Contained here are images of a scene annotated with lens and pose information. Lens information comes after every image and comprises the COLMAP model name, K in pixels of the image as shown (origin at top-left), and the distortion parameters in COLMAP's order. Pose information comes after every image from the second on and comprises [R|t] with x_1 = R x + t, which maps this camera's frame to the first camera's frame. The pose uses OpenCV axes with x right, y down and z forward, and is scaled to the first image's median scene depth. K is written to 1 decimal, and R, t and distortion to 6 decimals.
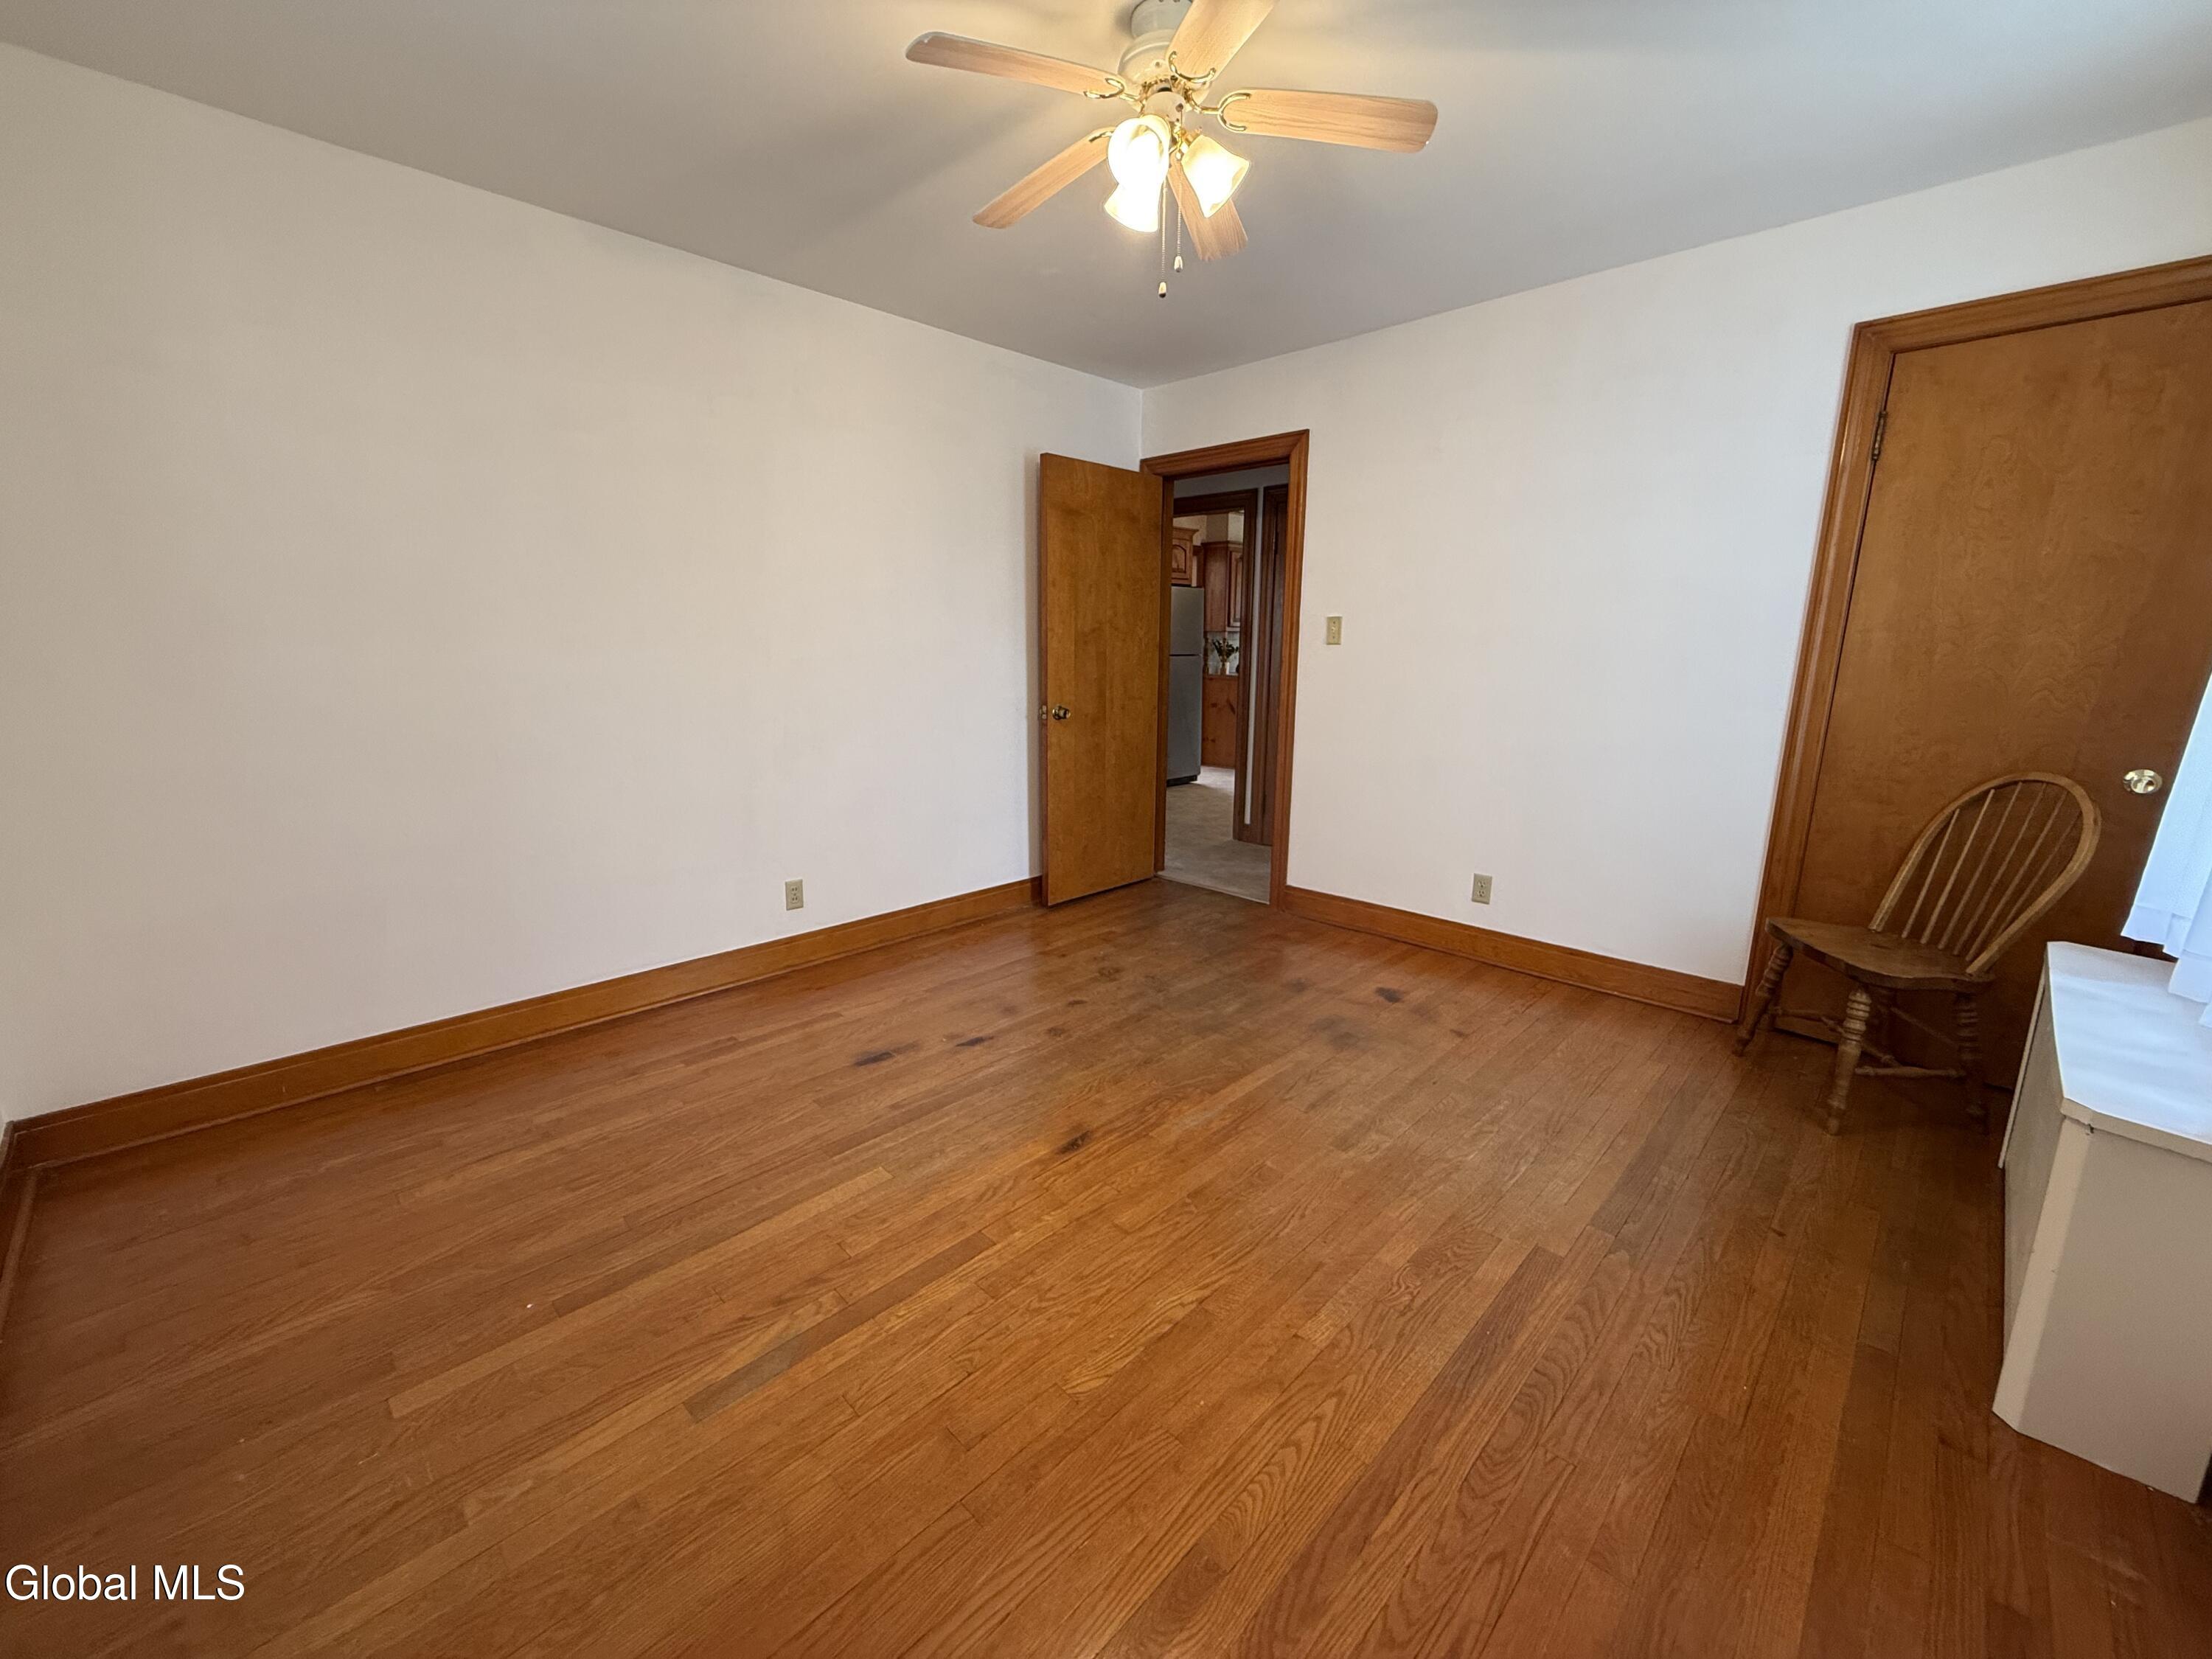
lens RADIAL K [[883.0, 0, 1107.0], [0, 883.0, 830.1], [0, 0, 1]] dist [0.000751, 0.000172]
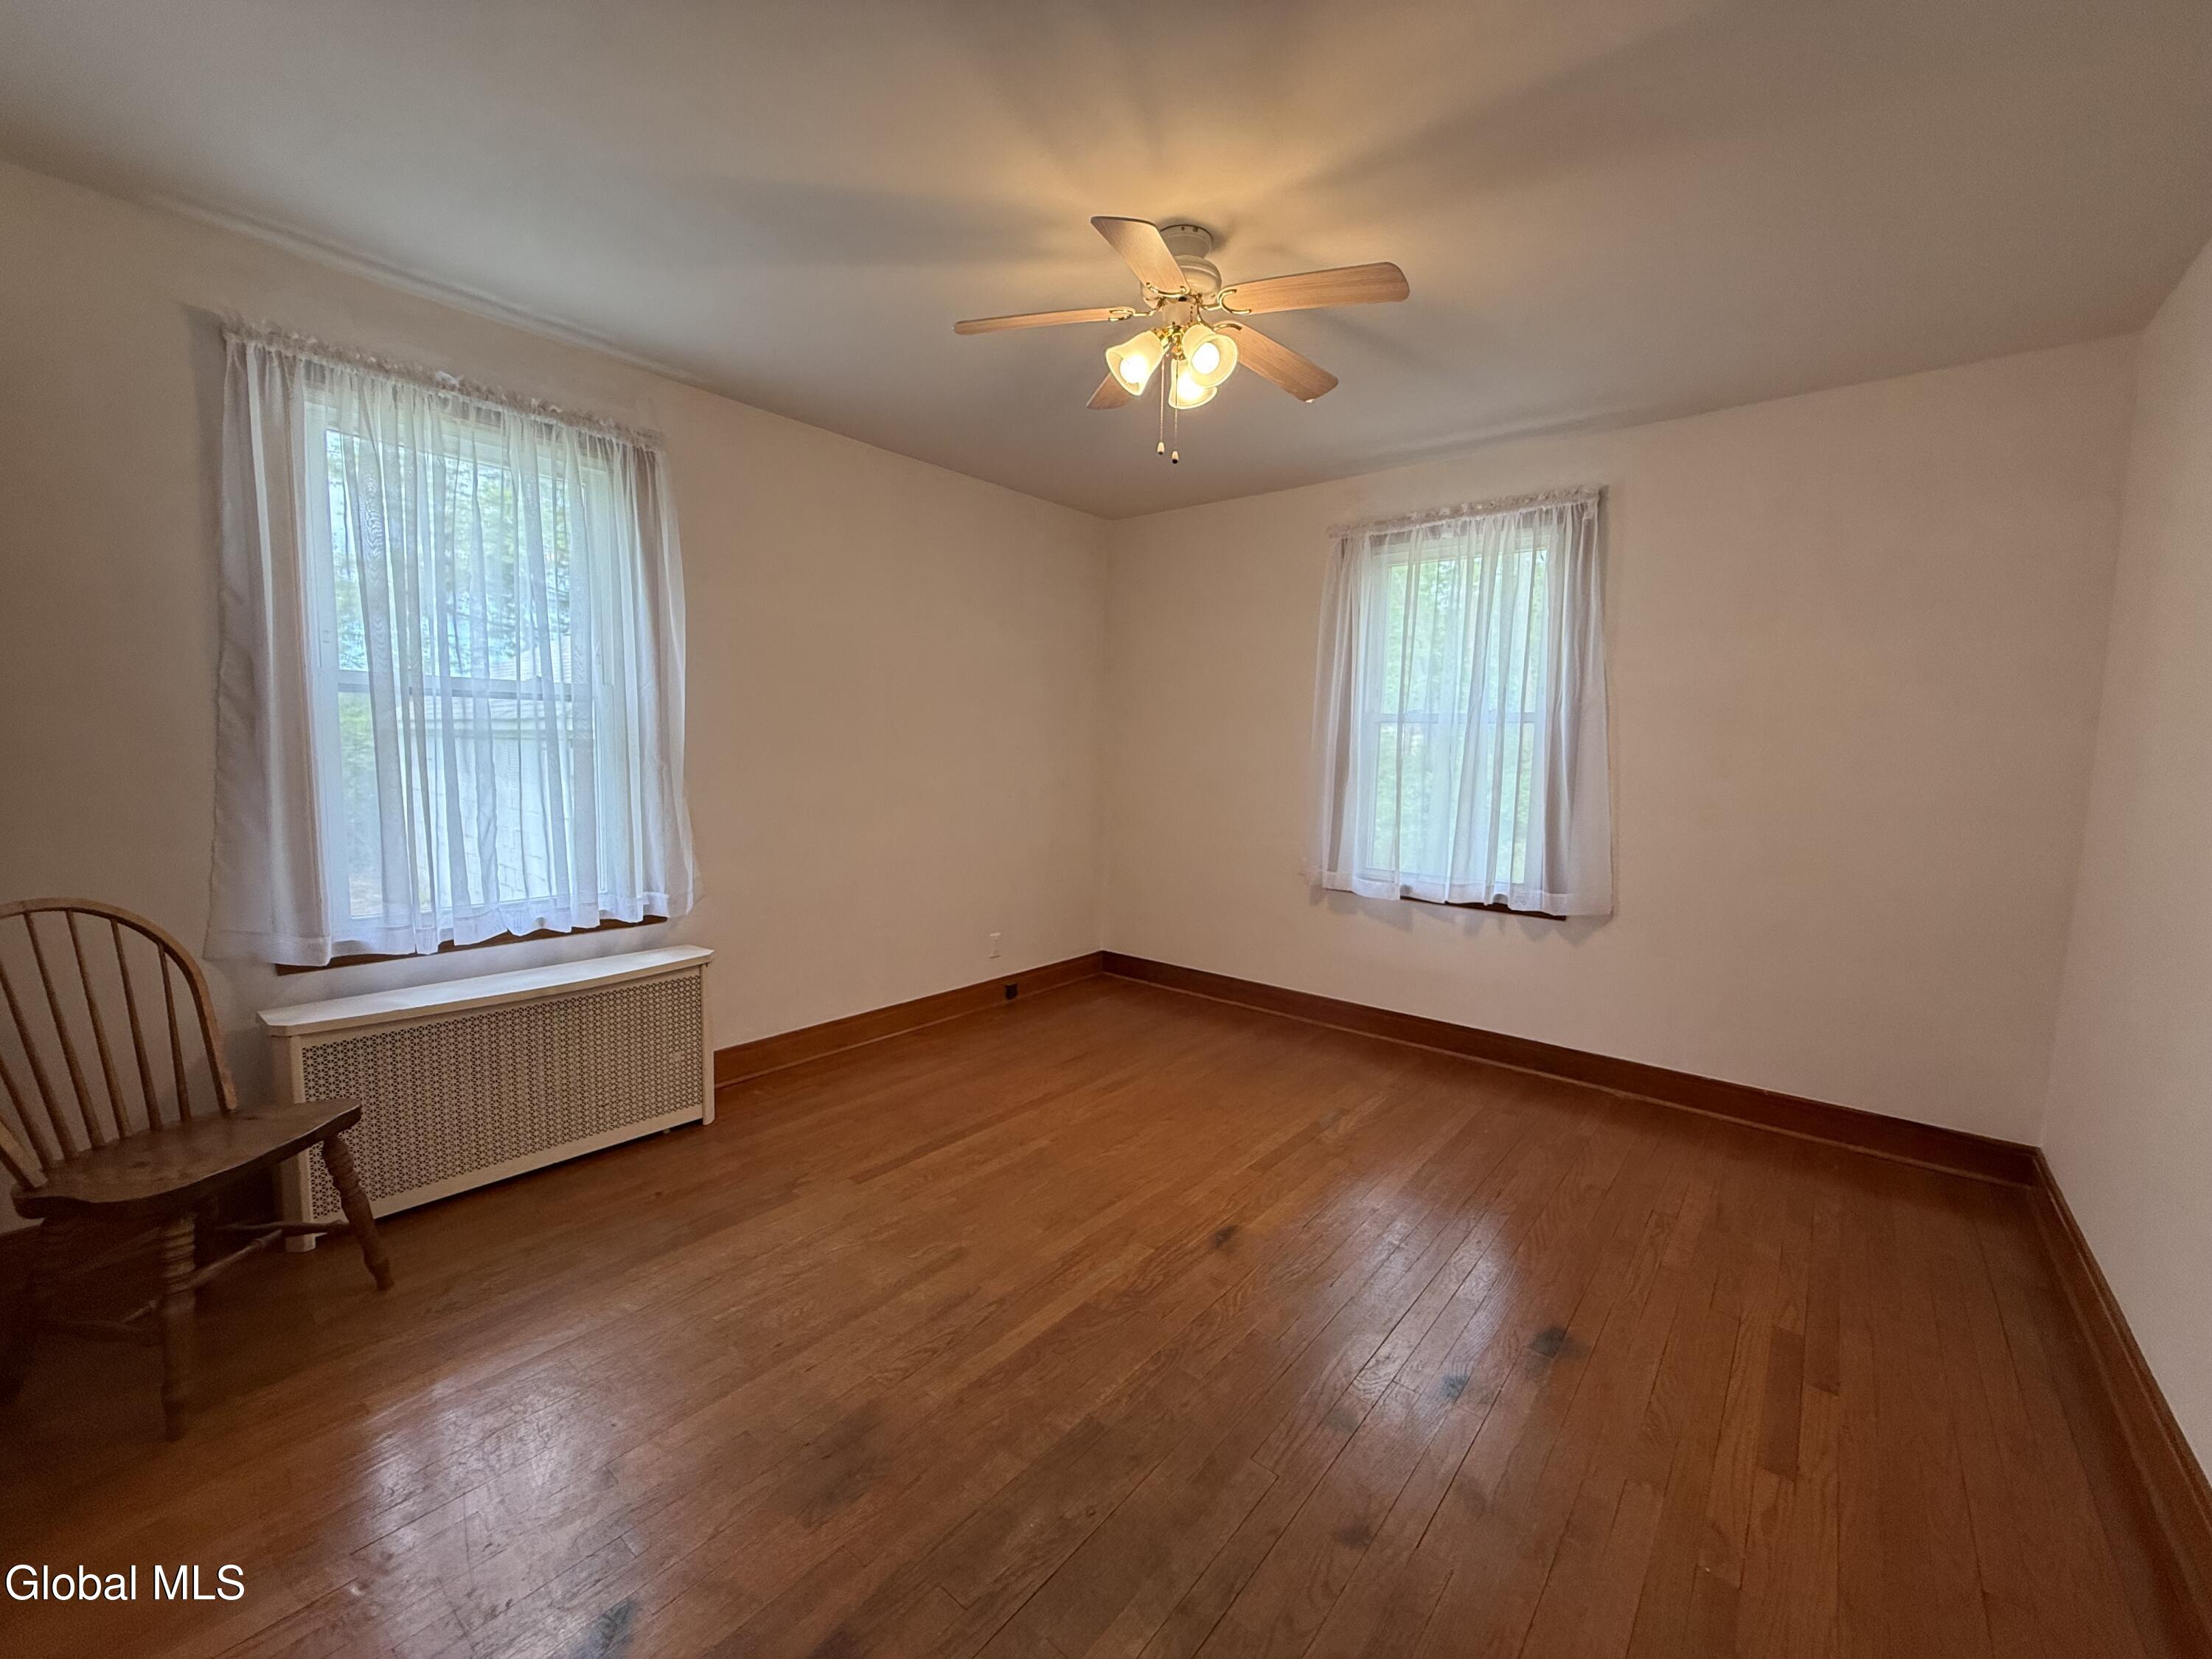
lens RADIAL K [[883.0, 0, 1101.5], [0, 883.0, 832.7], [0, 0, 1]] dist [0.000751, 0.000172]
pose [[-0.996807, -0.016722, -0.078073, 0.189802], [-0.040083, 0.950477, 0.308198, -0.393662], [0.069053, 0.310344, -0.948113, 1.770481]]
